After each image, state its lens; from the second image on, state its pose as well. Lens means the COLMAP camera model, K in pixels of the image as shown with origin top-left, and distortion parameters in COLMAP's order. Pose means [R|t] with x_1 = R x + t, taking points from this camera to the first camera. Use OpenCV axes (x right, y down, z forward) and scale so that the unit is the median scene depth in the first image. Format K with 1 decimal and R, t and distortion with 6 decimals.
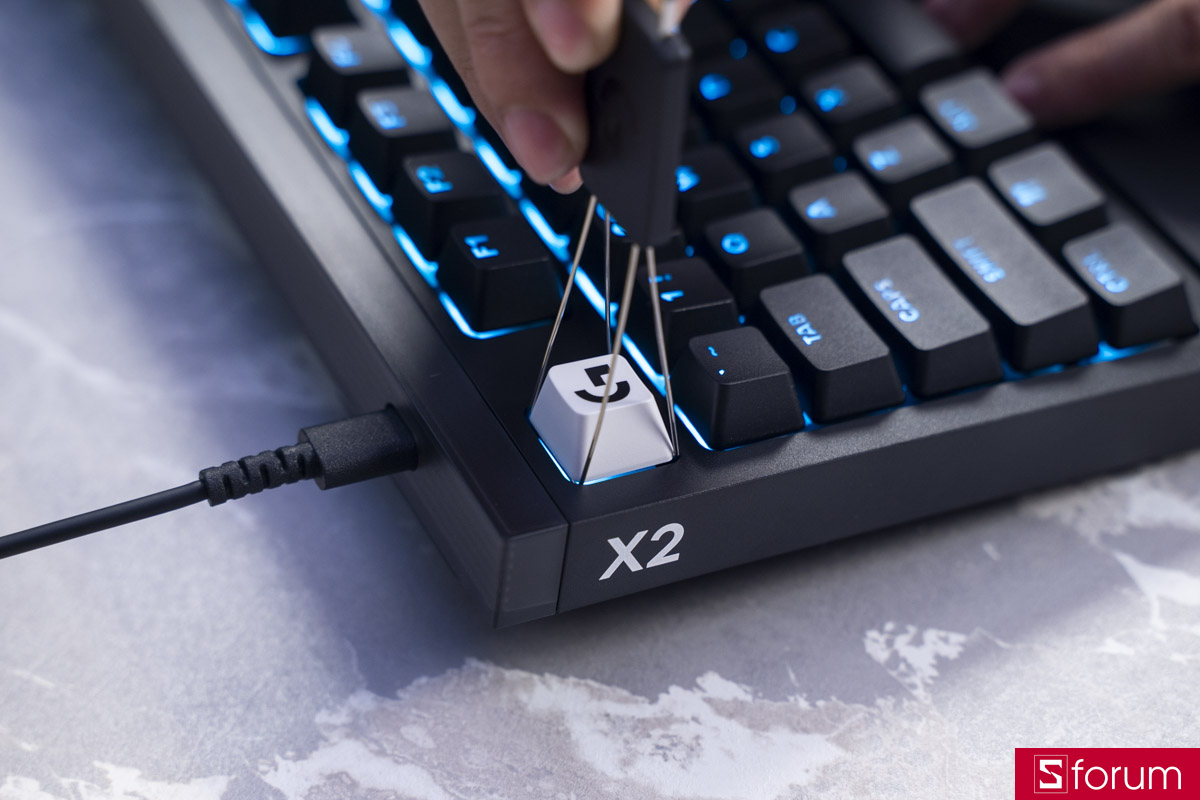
lens RADIAL K [[3098.8, 0, 600.0], [0, 3098.8, 400.0], [0, 0, 1]] dist [0.285911, 0.412307]
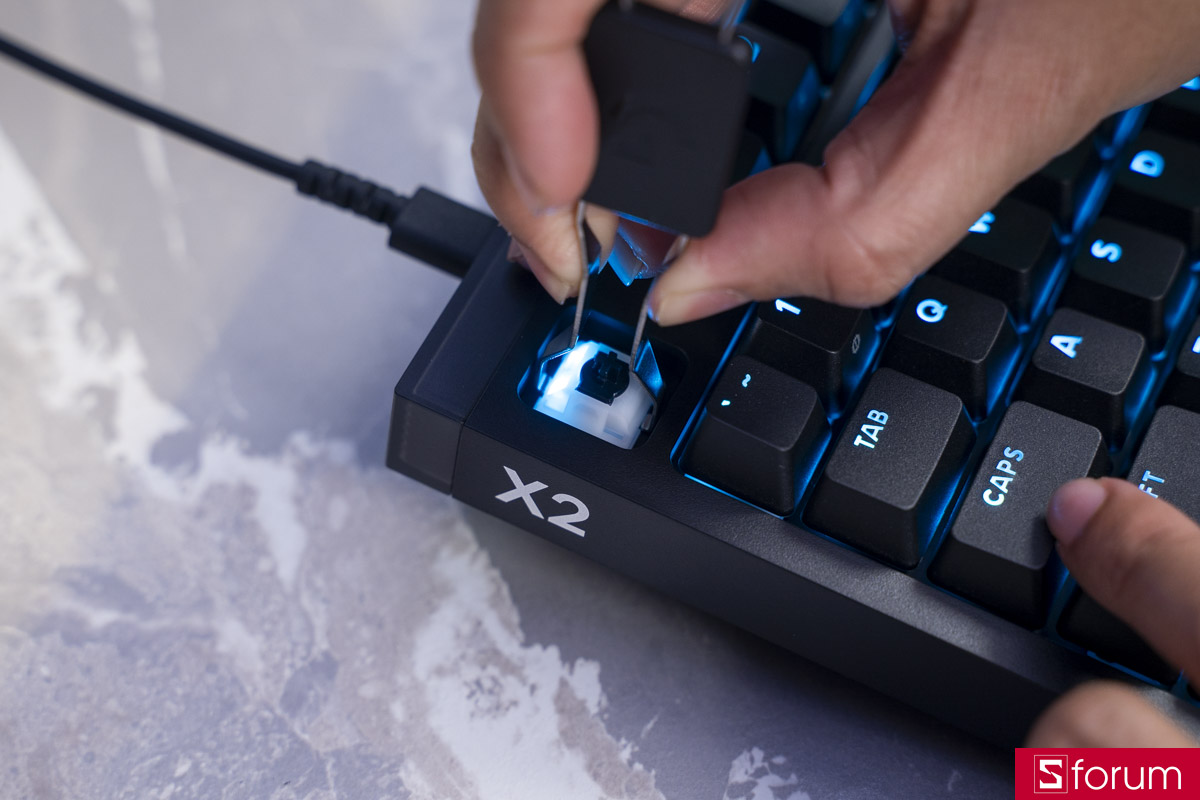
lens RADIAL K [[3098.8, 0, 600.0], [0, 3098.8, 400.0], [0, 0, 1]] dist [0.285911, 0.412307]
pose [[0.641101, 0.609900, -0.465845, 0.418846], [-0.537743, 0.790064, 0.294331, -0.245435], [0.547560, 0.061808, 0.834481, 0.237596]]
